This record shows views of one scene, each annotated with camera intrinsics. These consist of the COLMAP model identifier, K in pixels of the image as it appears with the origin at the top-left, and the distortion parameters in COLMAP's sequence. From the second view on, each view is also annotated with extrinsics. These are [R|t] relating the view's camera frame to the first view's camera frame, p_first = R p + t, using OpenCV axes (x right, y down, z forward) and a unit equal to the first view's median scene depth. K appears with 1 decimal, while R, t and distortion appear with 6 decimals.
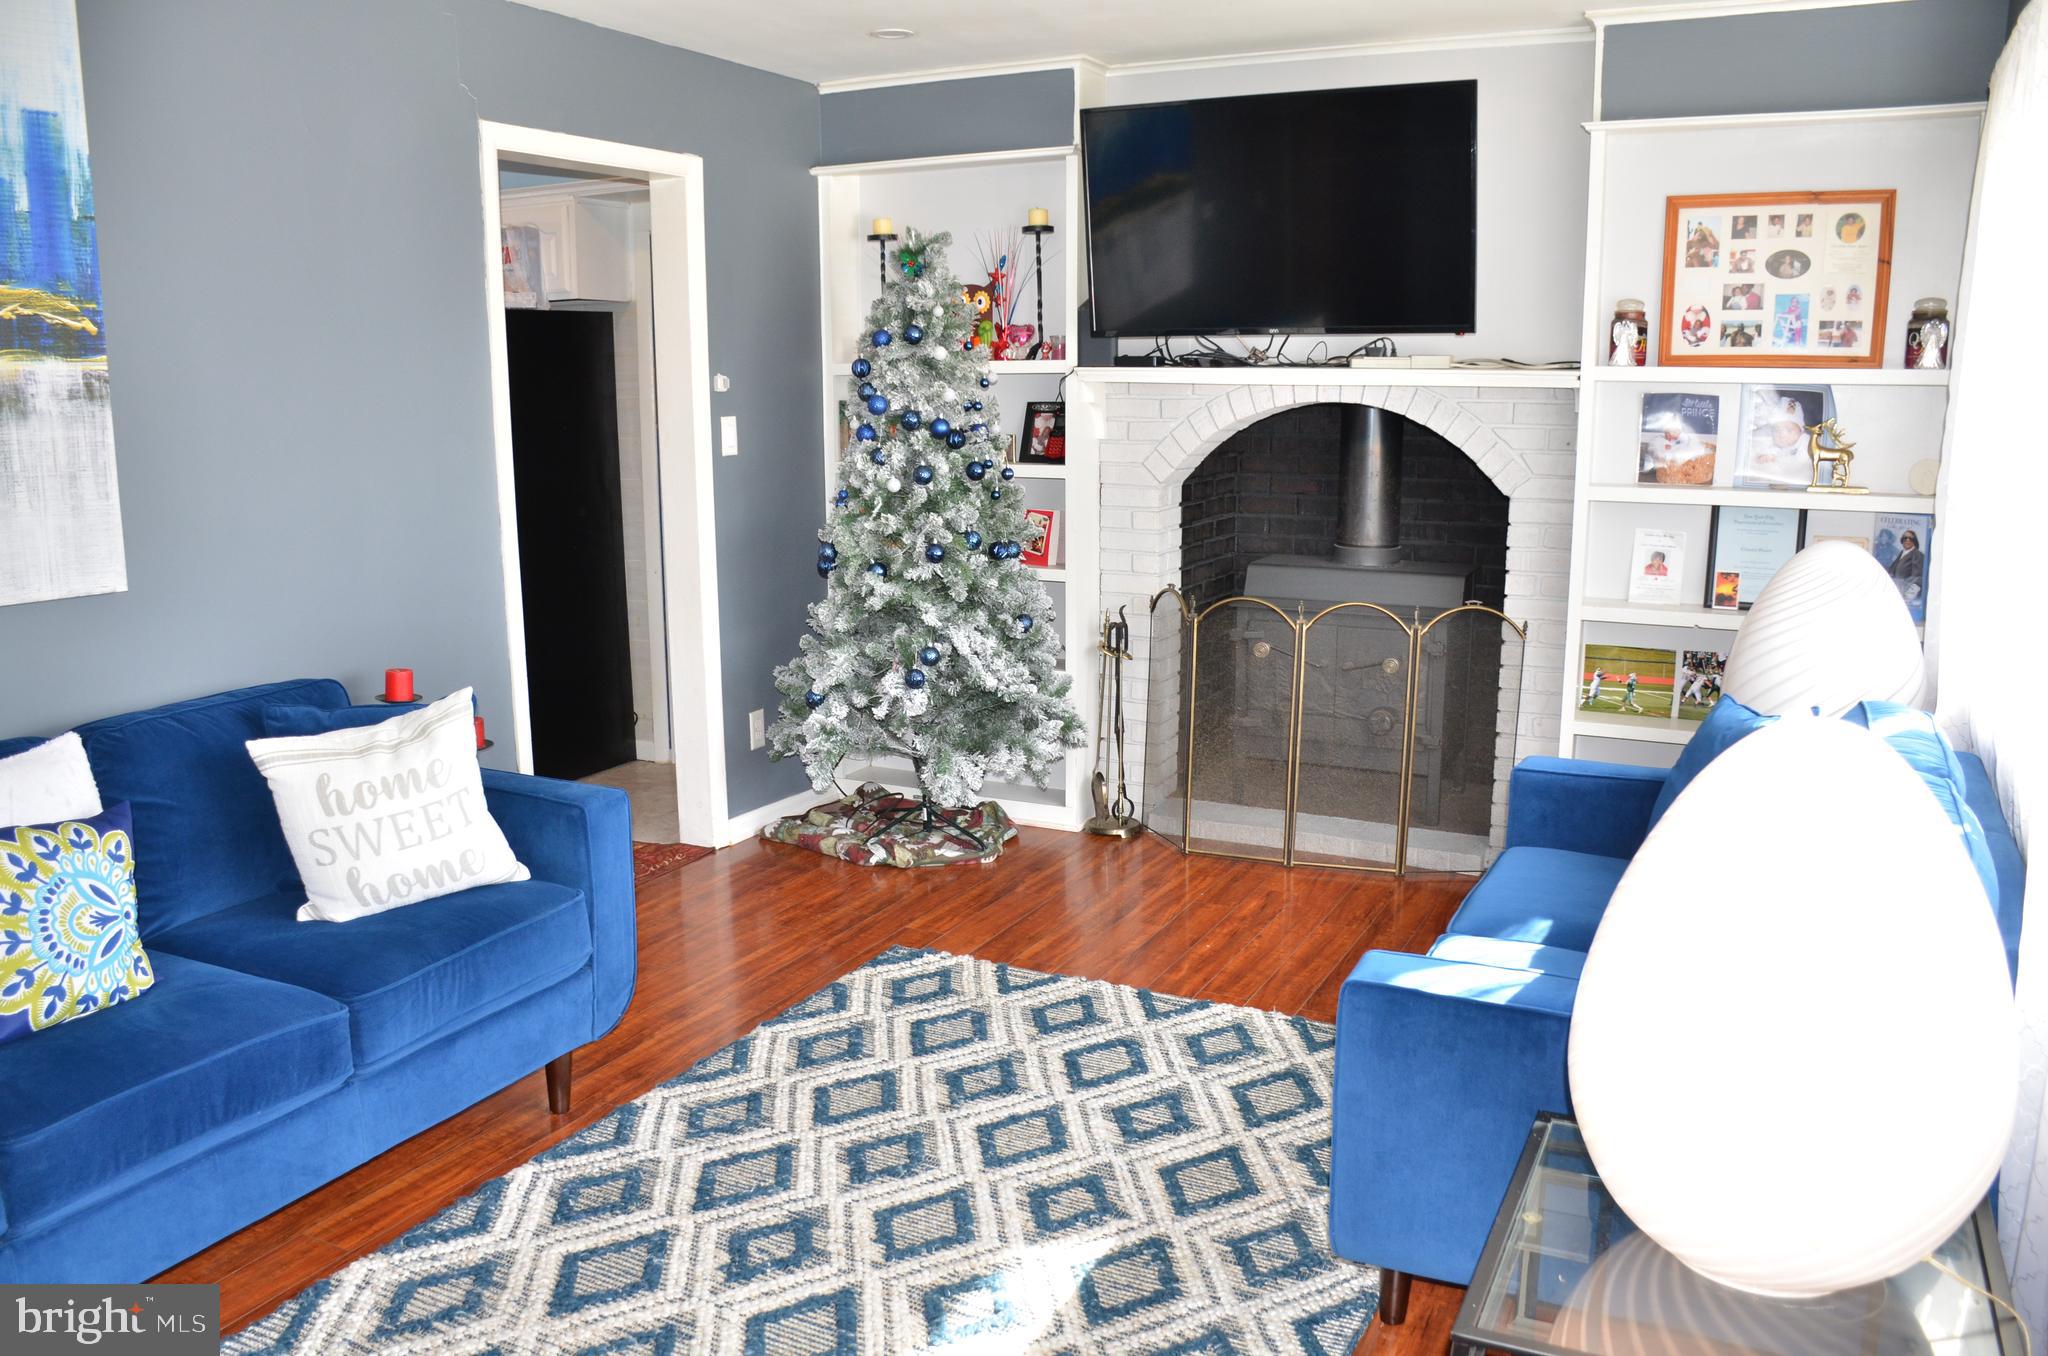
lens RADIAL K [[1600.5, 0, 1010.8], [0, 1600.5, 712.1], [0, 0, 1]] dist [-0.141452, 0.096073]
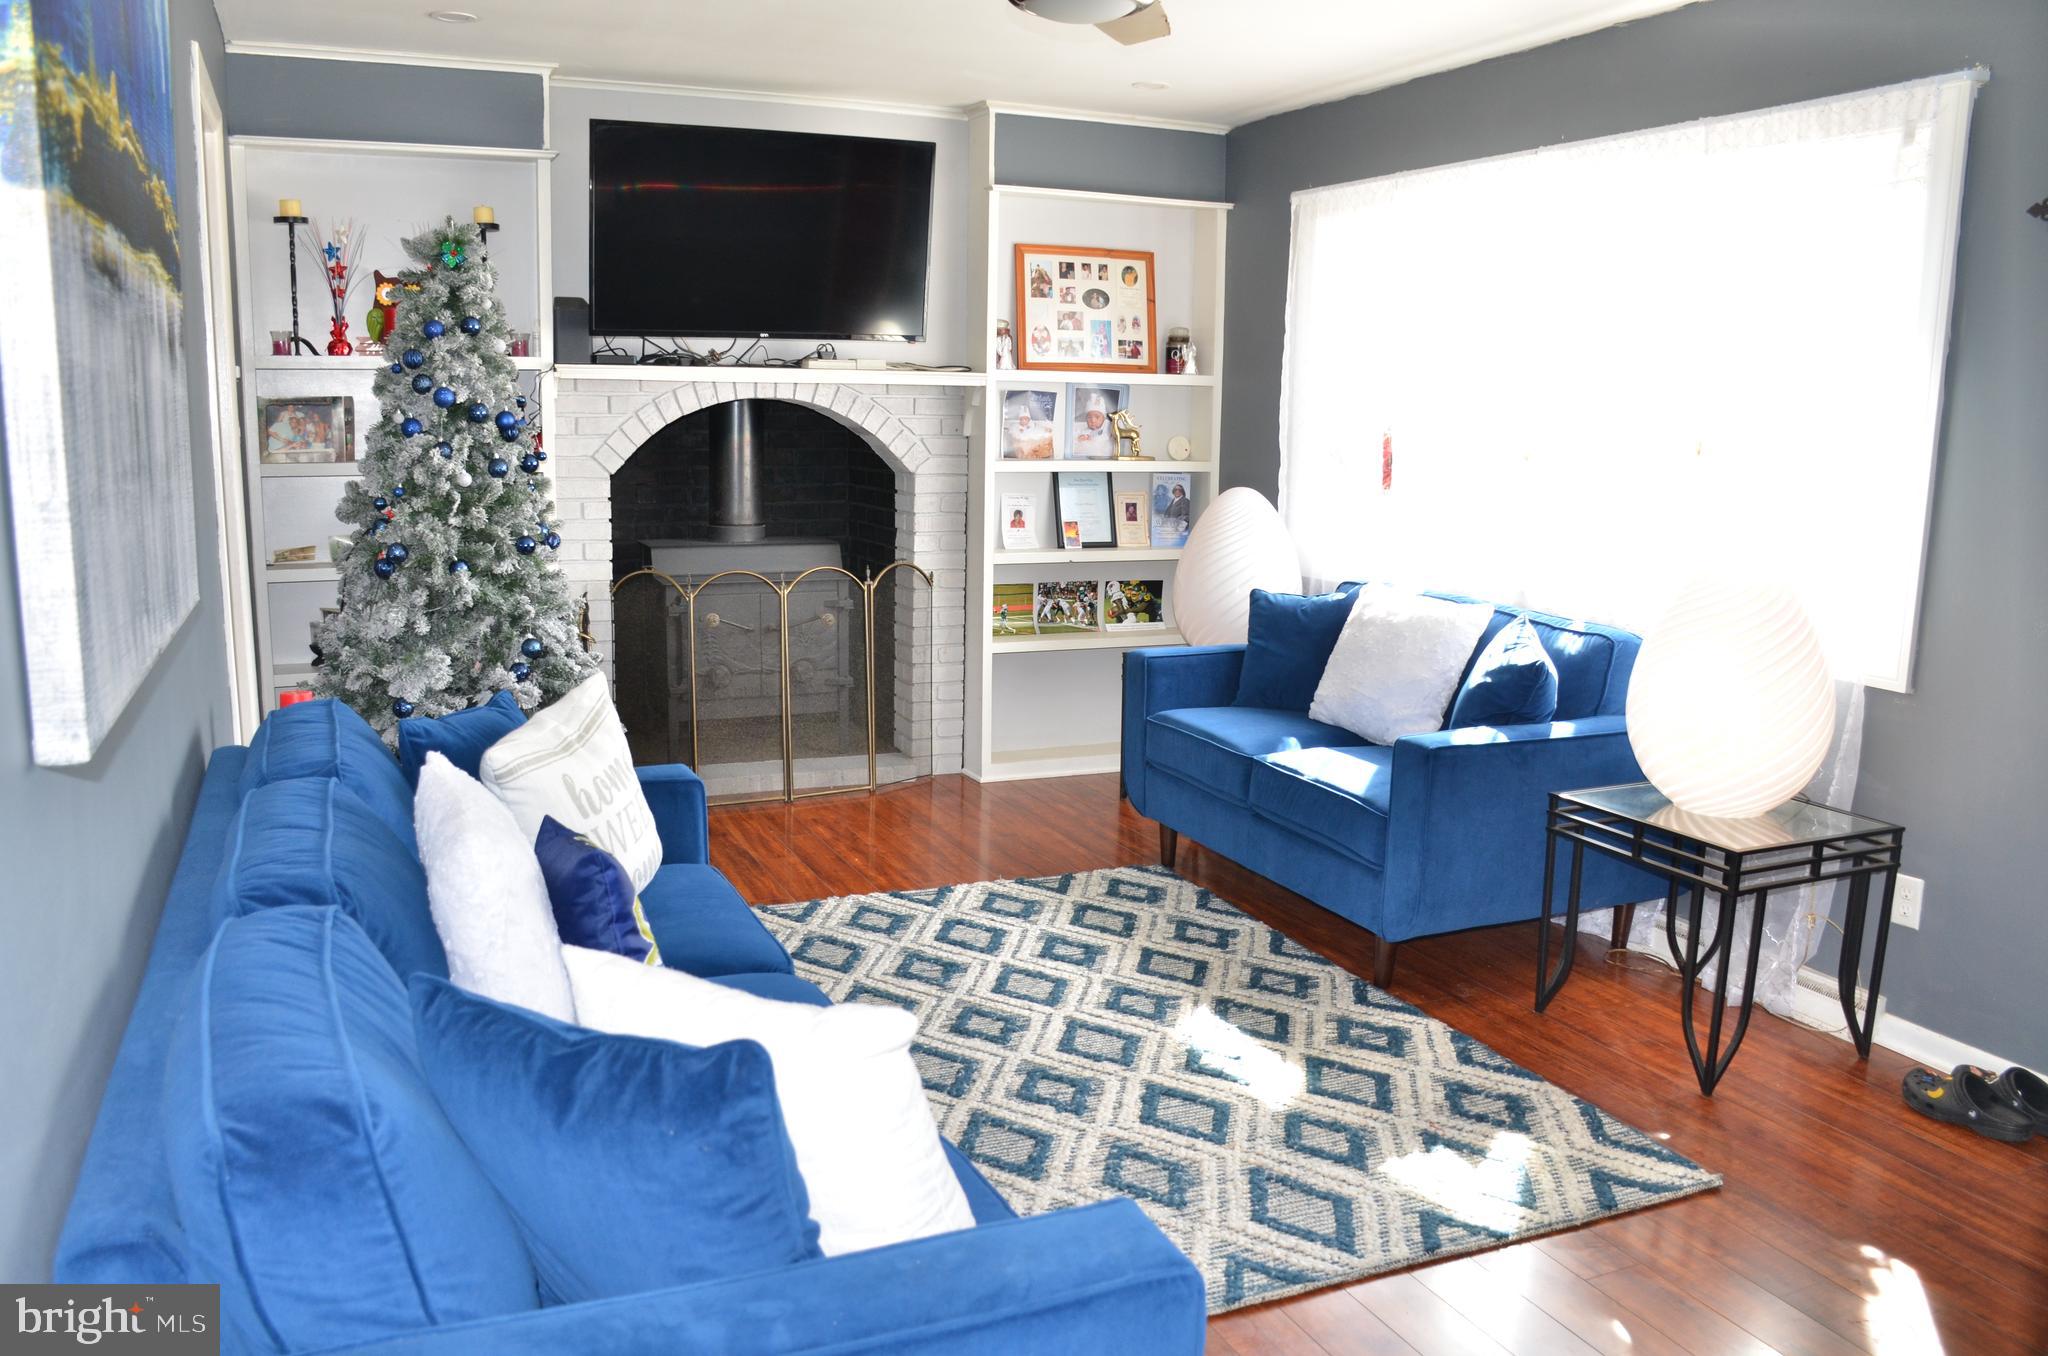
lens RADIAL K [[1600.5, 0, 1016.1], [0, 1600.5, 714.8], [0, 0, 1]] dist [-0.141452, 0.096073]
pose [[0.637065, -0.132351, 0.759362, -0.689253], [0.139723, 0.988657, 0.055095, -0.006394], [-0.758041, 0.071002, 0.648331, 0.148670]]
